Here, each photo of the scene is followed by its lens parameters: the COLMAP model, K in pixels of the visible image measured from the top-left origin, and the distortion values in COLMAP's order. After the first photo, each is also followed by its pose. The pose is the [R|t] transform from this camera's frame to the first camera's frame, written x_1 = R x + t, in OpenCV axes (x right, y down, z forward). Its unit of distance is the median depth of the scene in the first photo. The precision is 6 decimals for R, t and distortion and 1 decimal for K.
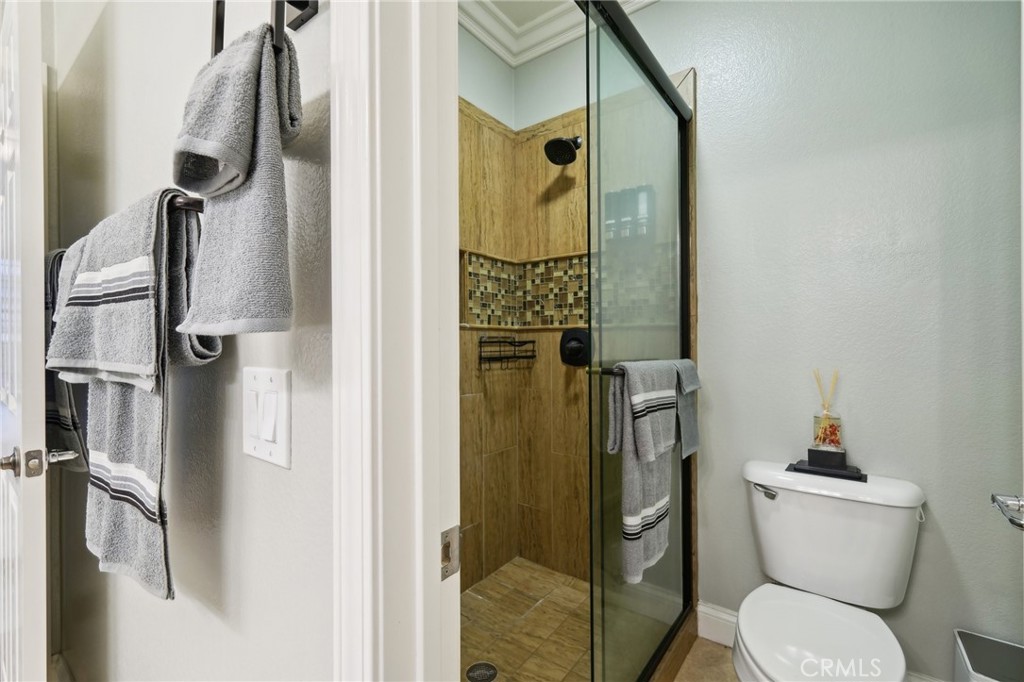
lens RADIAL K [[452.4, 0, 504.5], [0, 452.4, 343.6], [0, 0, 1]] dist [0.003474, 0.001157]
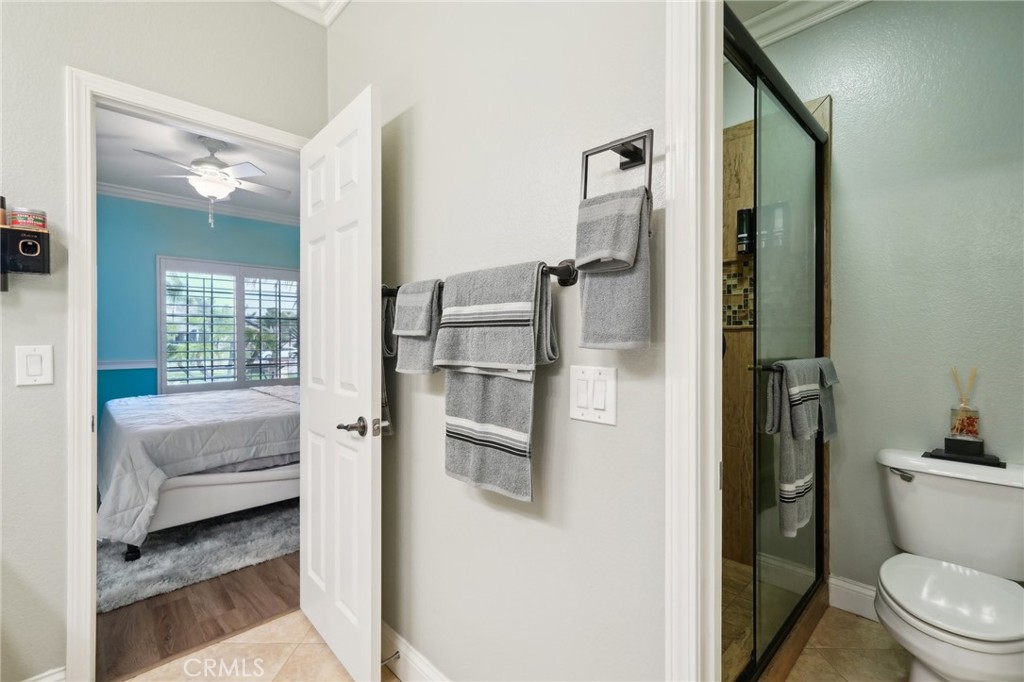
lens RADIAL K [[452.4, 0, 519.6], [0, 452.4, 345.2], [0, 0, 1]] dist [0.003474, 0.001157]
pose [[0.989308, -0.003186, -0.145806, -0.204753], [0.005457, 0.999870, 0.015178, -0.018994], [0.145739, -0.015812, 0.989197, -0.258035]]
